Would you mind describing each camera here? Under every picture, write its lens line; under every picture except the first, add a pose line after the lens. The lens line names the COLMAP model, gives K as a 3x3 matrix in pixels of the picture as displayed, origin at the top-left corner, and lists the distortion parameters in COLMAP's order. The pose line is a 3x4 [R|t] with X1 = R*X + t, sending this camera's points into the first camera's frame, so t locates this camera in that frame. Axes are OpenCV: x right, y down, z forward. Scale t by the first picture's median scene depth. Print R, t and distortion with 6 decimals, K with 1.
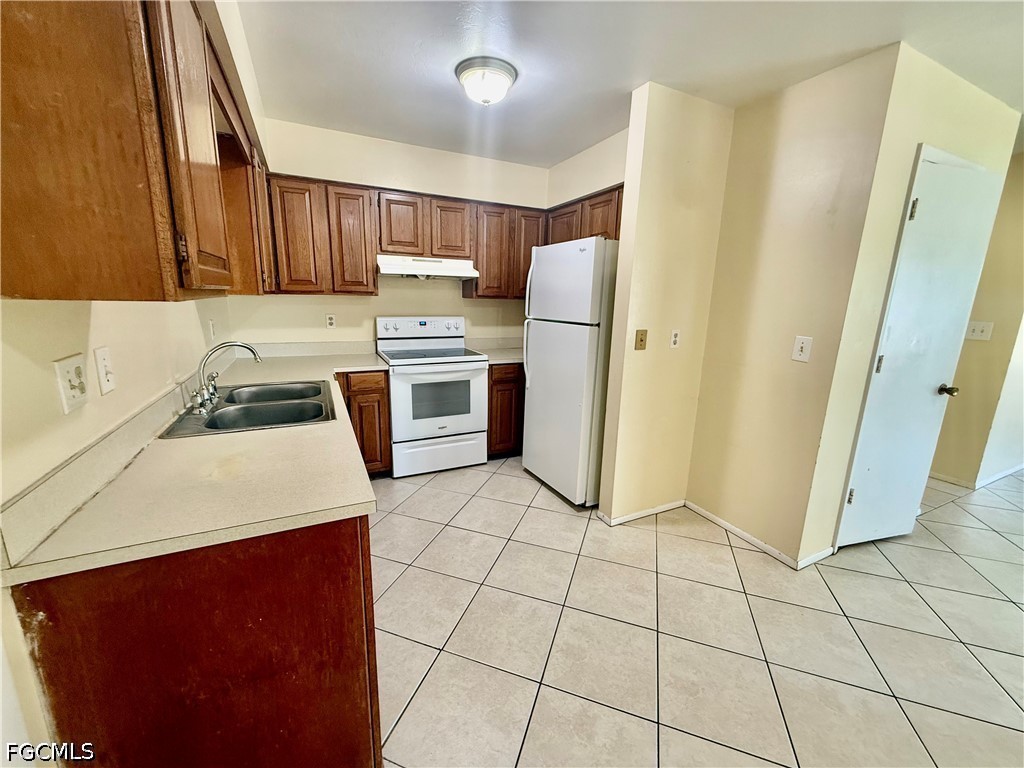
lens RADIAL K [[408.2, 0, 511.8], [0, 408.2, 383.9], [0, 0, 1]] dist [-0.000255, 0.000140]
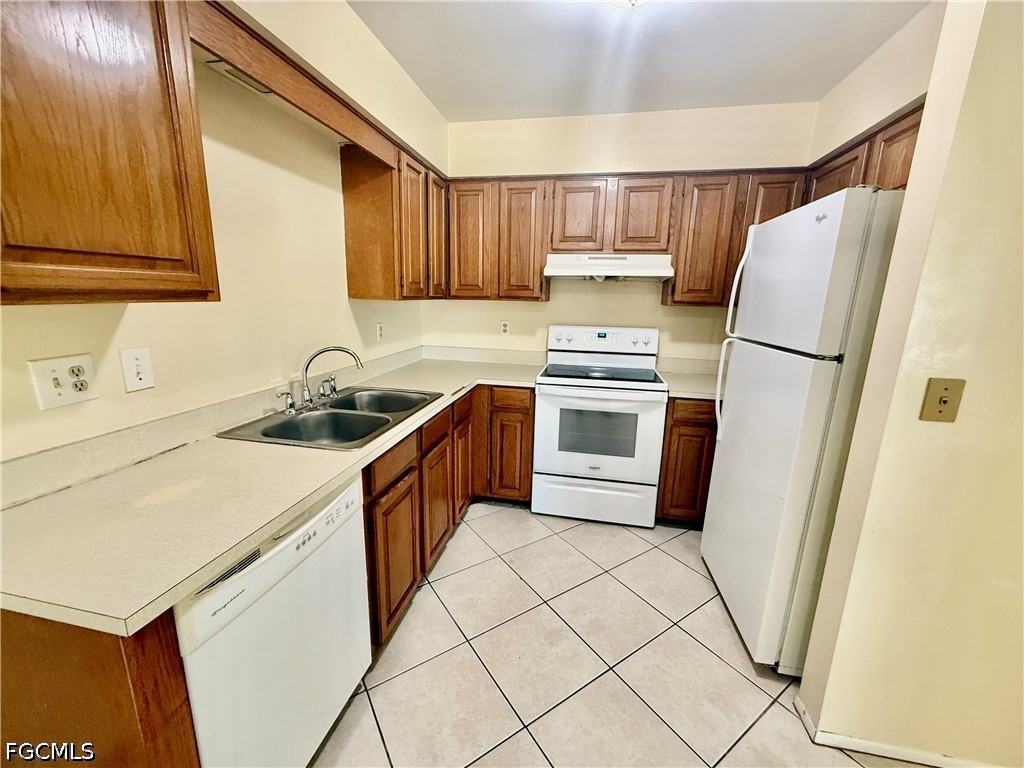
lens RADIAL K [[408.2, 0, 510.1], [0, 408.2, 383.1], [0, 0, 1]] dist [-0.000255, 0.000140]
pose [[0.793145, 0.123186, -0.596444, 0.178458], [-0.132457, 0.990779, 0.028491, -0.066552], [0.594454, 0.056405, 0.802149, 0.305174]]
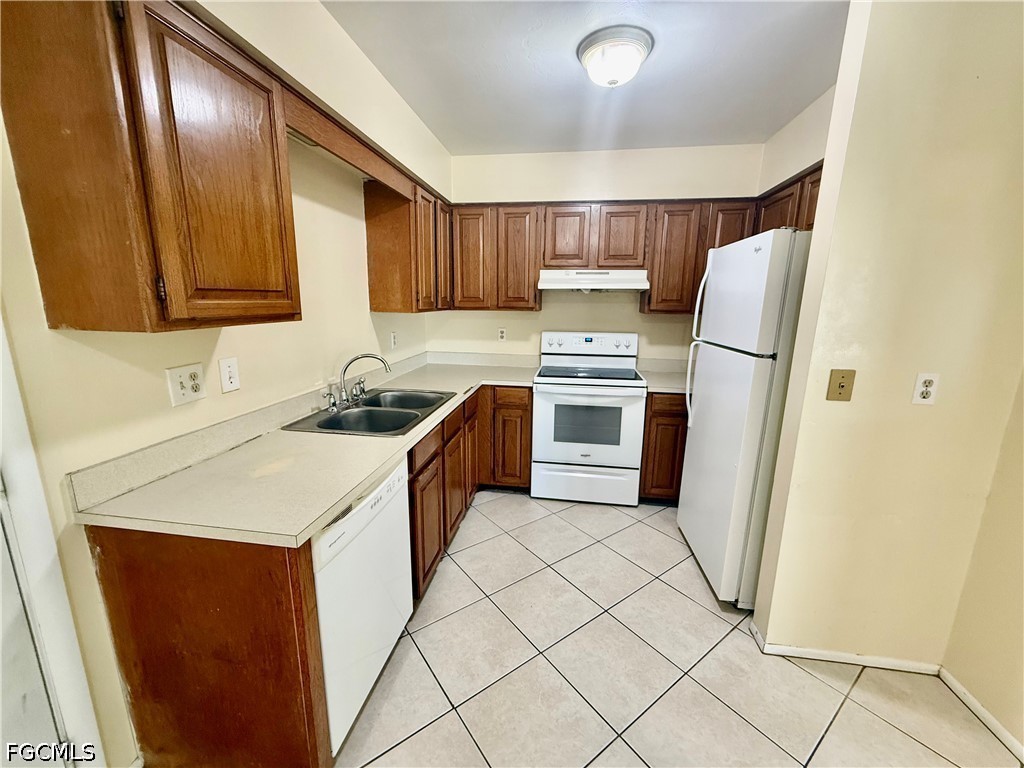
lens RADIAL K [[408.2, 0, 510.2], [0, 408.2, 383.6], [0, 0, 1]] dist [-0.000255, 0.000140]
pose [[0.820666, 0.101710, -0.562283, 0.220368], [-0.112970, 0.993488, 0.014827, -0.054590], [0.560129, 0.051353, 0.826812, 0.171748]]
